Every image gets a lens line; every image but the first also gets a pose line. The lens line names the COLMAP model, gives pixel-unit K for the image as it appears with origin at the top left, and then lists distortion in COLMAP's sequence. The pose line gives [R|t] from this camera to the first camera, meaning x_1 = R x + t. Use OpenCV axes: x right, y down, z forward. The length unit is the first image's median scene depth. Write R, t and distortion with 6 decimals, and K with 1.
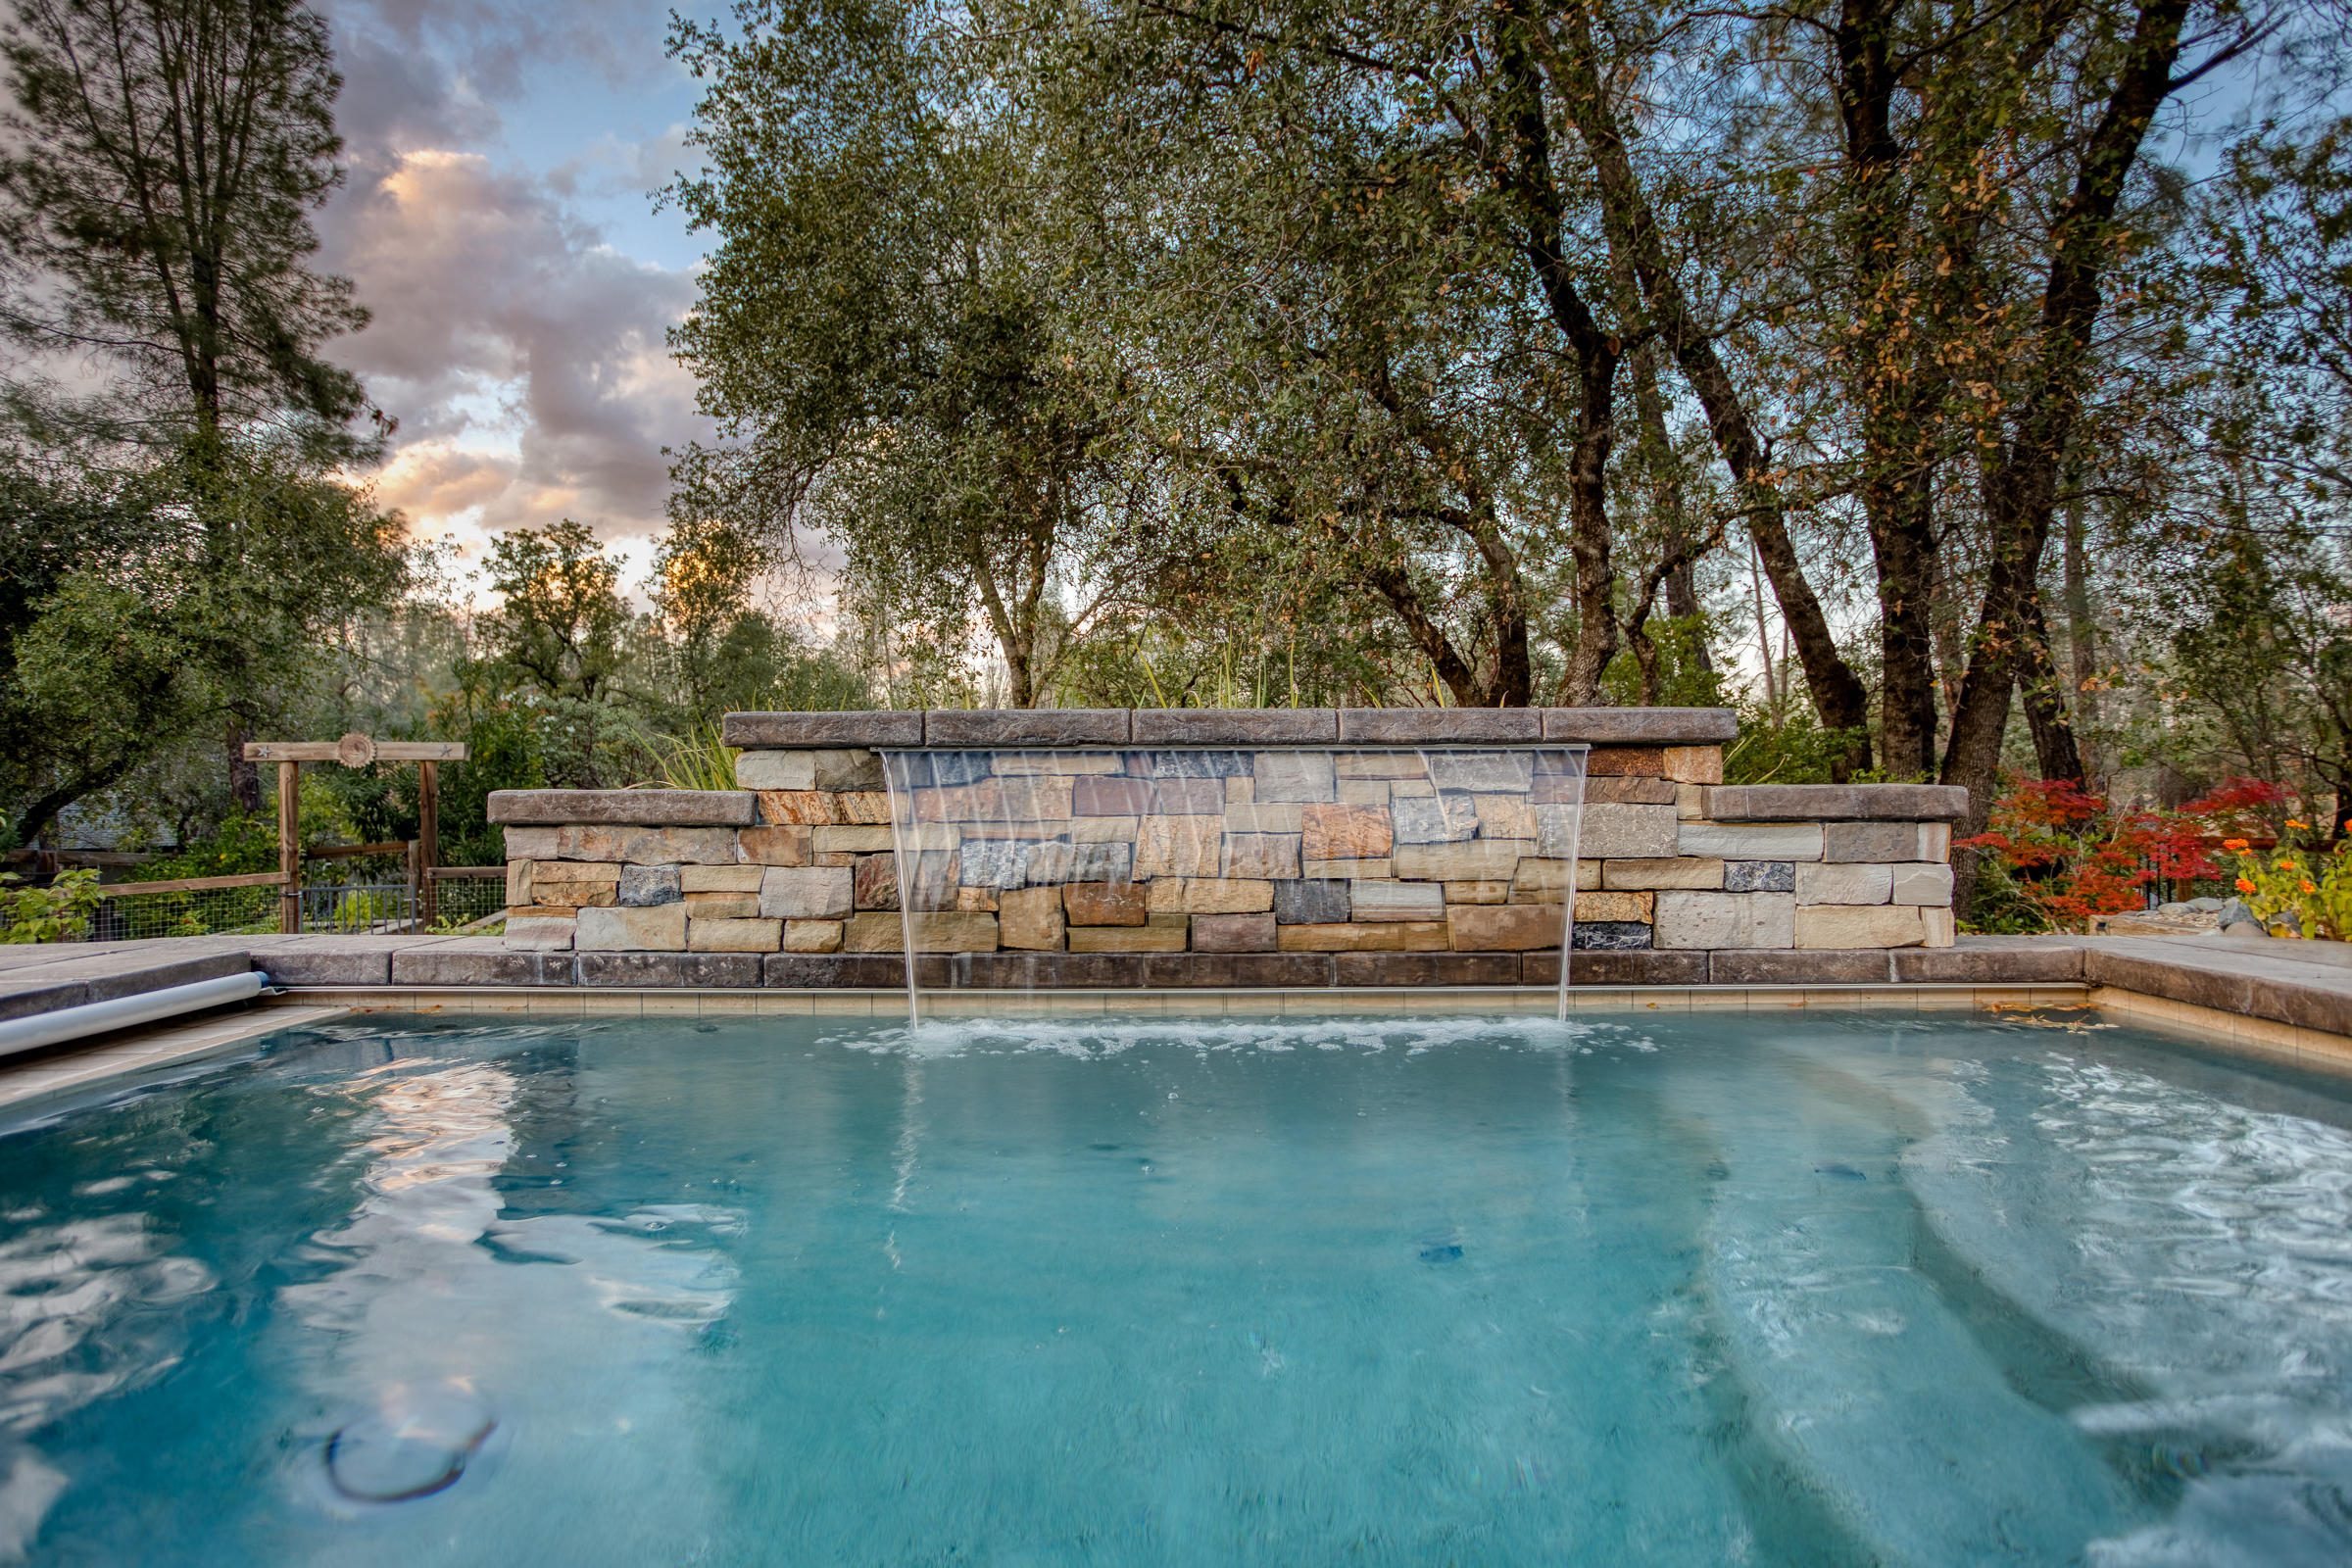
lens RADIAL K [[1233.9, 0, 1177.0], [0, 1233.9, 857.8], [0, 0, 1]] dist [-0.068098, 0.040626]
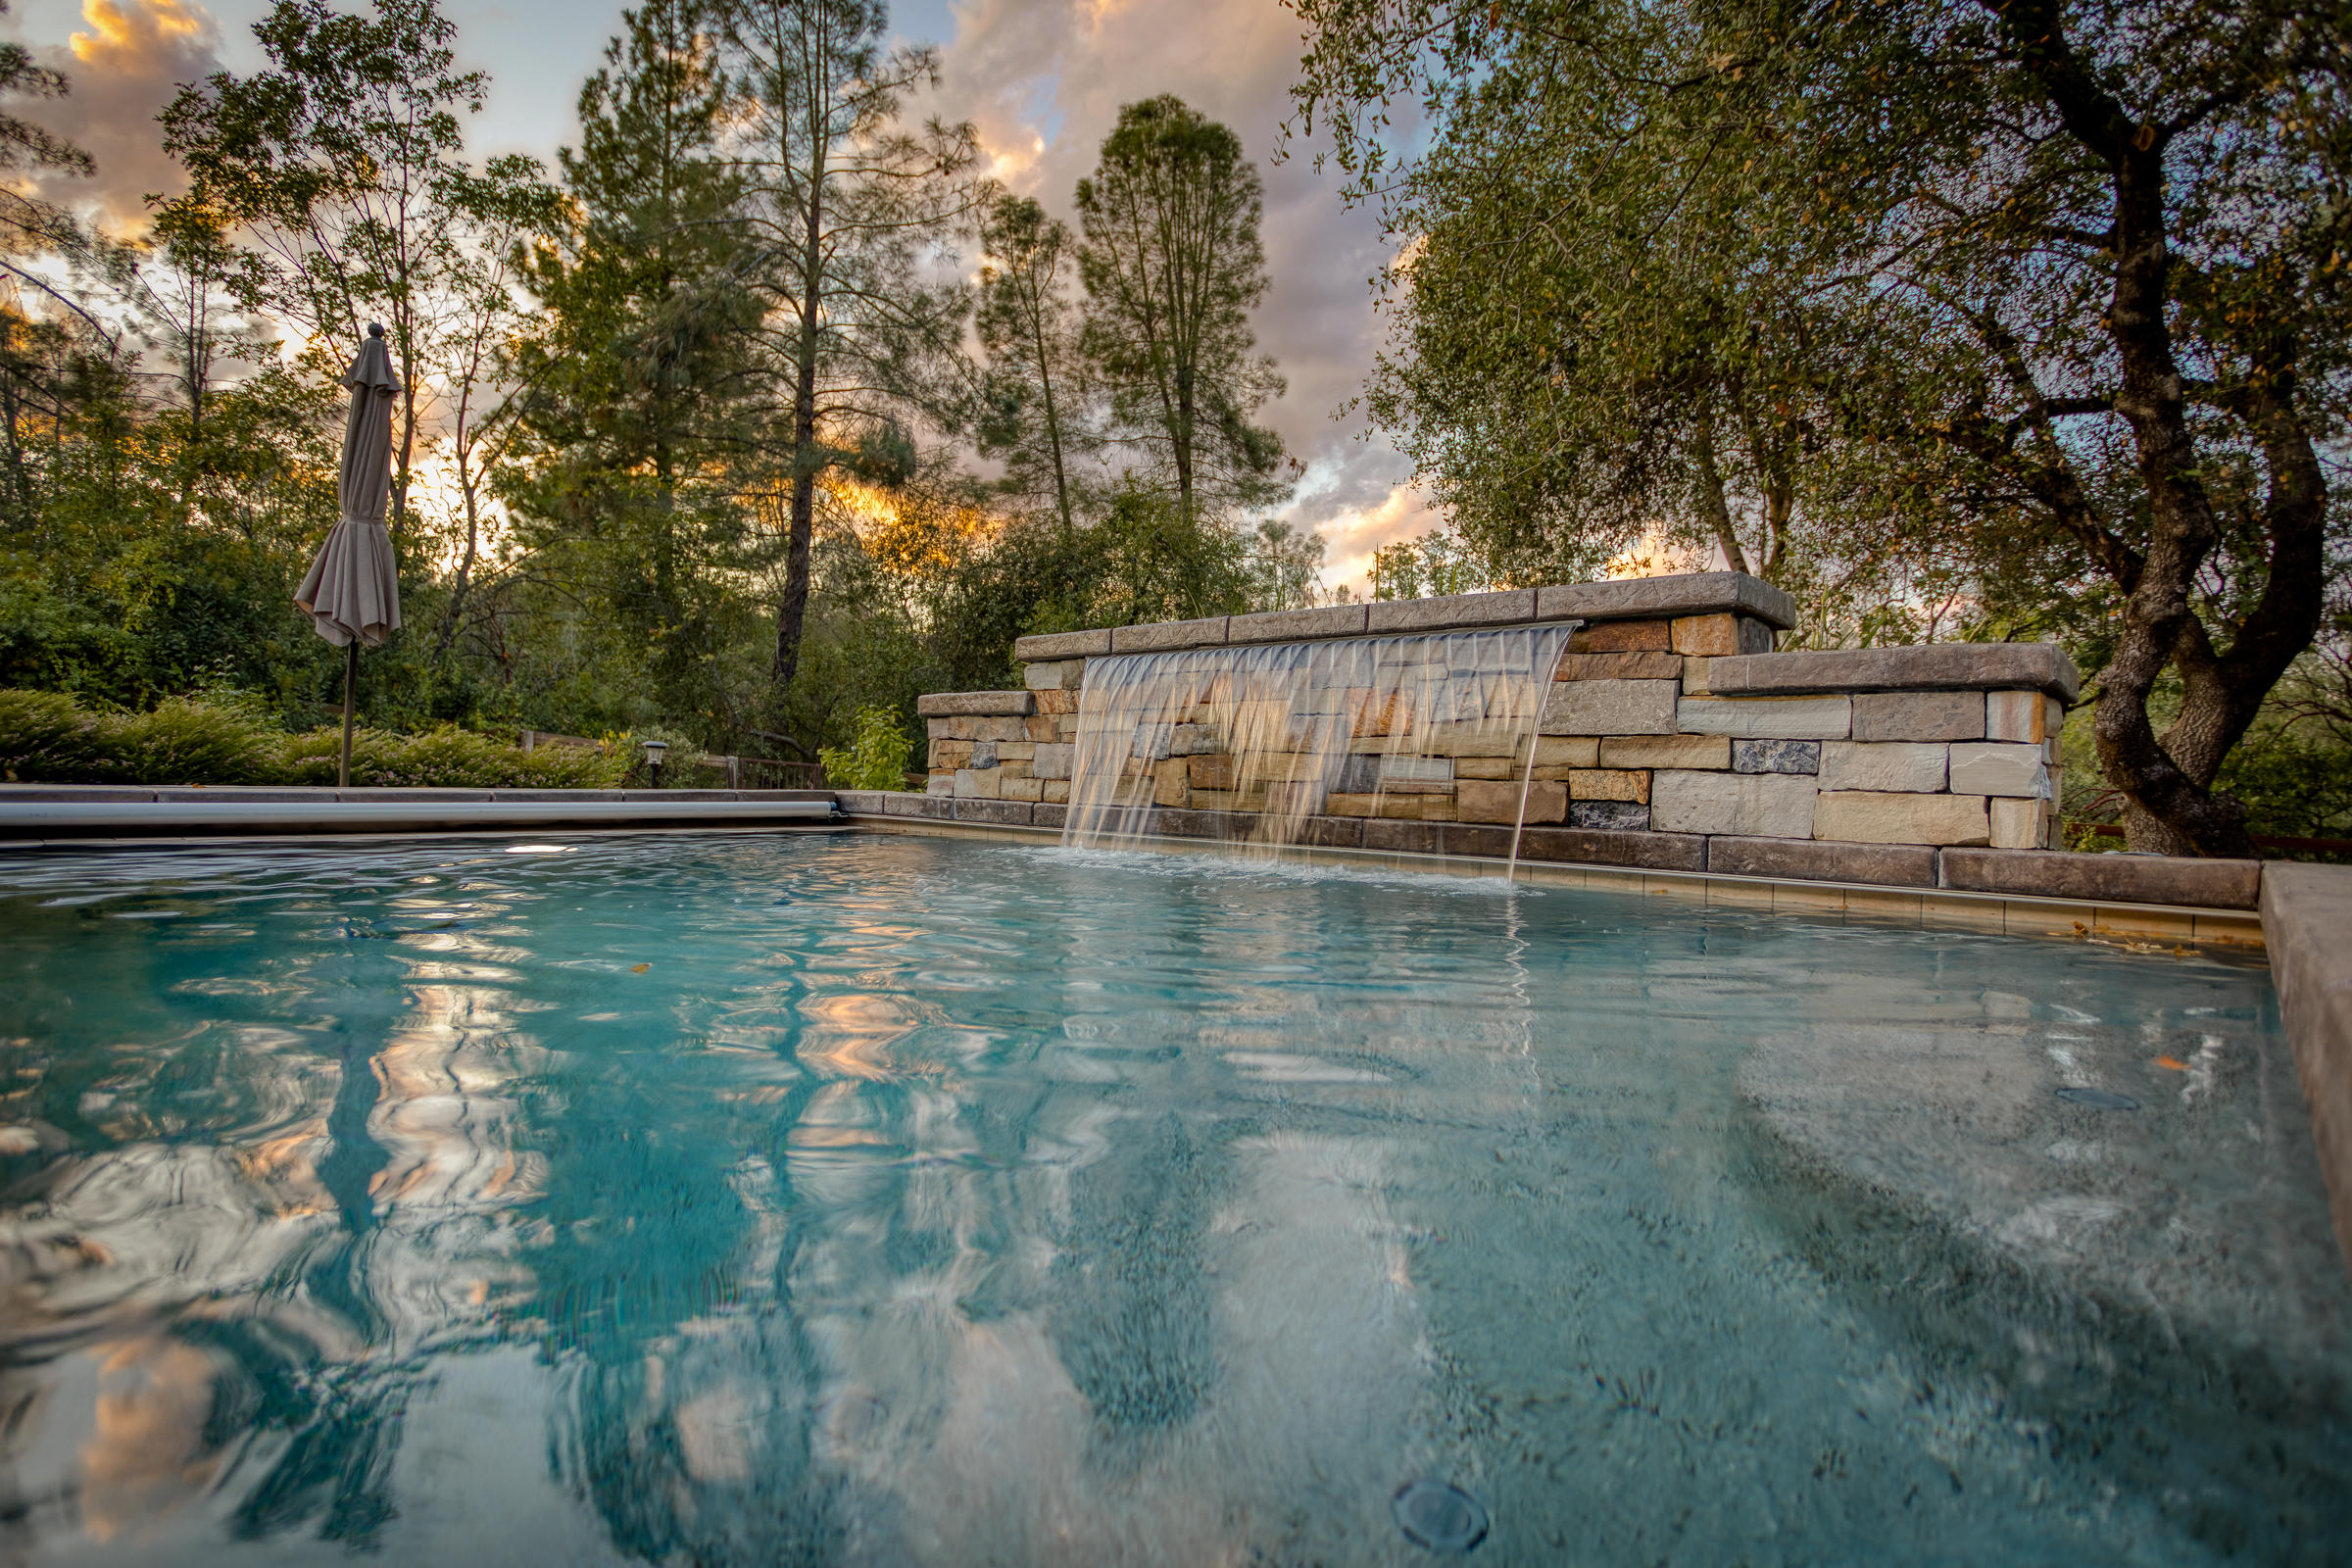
lens RADIAL K [[1233.9, 0, 1177.0], [0, 1233.9, 857.8], [0, 0, 1]] dist [-0.068098, 0.040626]
pose [[0.727591, 0.062041, -0.683200, 0.776122], [-0.063956, 0.997699, 0.022490, 0.097804], [0.683023, 0.027331, 0.729885, 0.049395]]
